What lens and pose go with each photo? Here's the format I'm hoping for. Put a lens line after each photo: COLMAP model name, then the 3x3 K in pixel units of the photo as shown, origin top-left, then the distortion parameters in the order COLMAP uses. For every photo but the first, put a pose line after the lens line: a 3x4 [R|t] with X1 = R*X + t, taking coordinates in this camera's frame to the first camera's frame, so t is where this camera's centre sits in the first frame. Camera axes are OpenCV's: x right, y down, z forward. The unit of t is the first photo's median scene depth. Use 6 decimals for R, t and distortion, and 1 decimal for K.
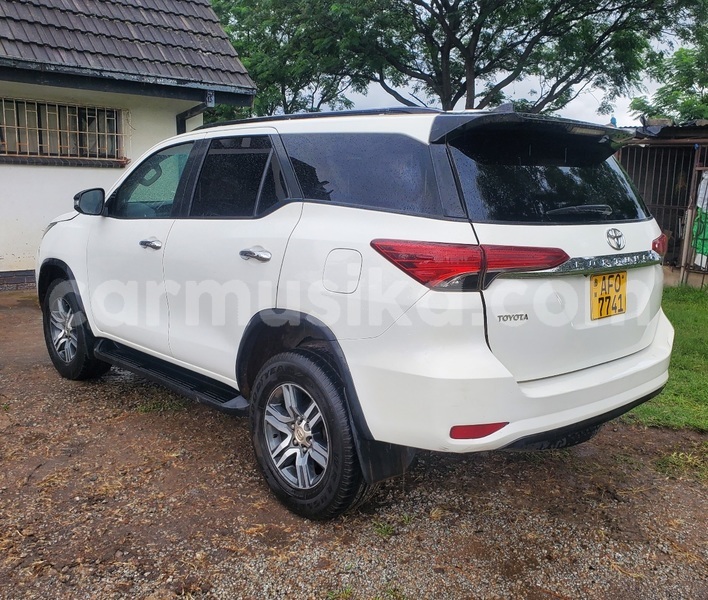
lens RADIAL K [[669.0, 0, 216.9], [0, 669.0, 313.0], [0, 0, 1]] dist [-0.002671, 0.113713]
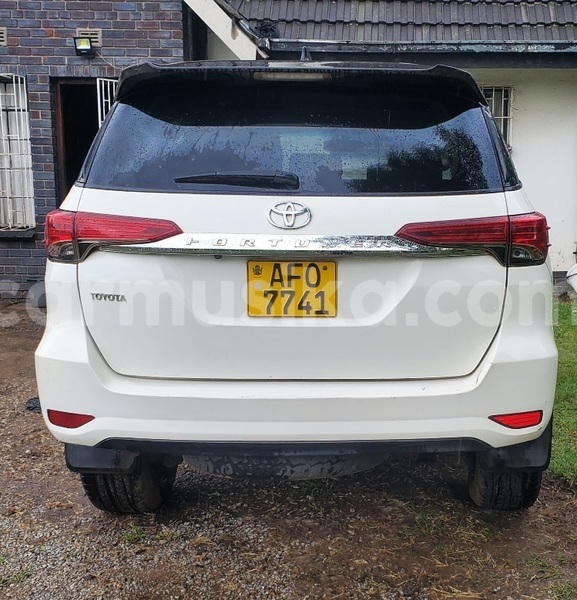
lens RADIAL K [[777.2, 0, 288.7], [0, 777.2, 318.6], [0, 0, 1]] dist [0.007452, 0.010100]
pose [[0.791093, 0.100681, -0.603353, 0.303583], [-0.112051, 0.993523, 0.018872, -0.002700], [0.601345, 0.052677, 0.797251, 0.083649]]
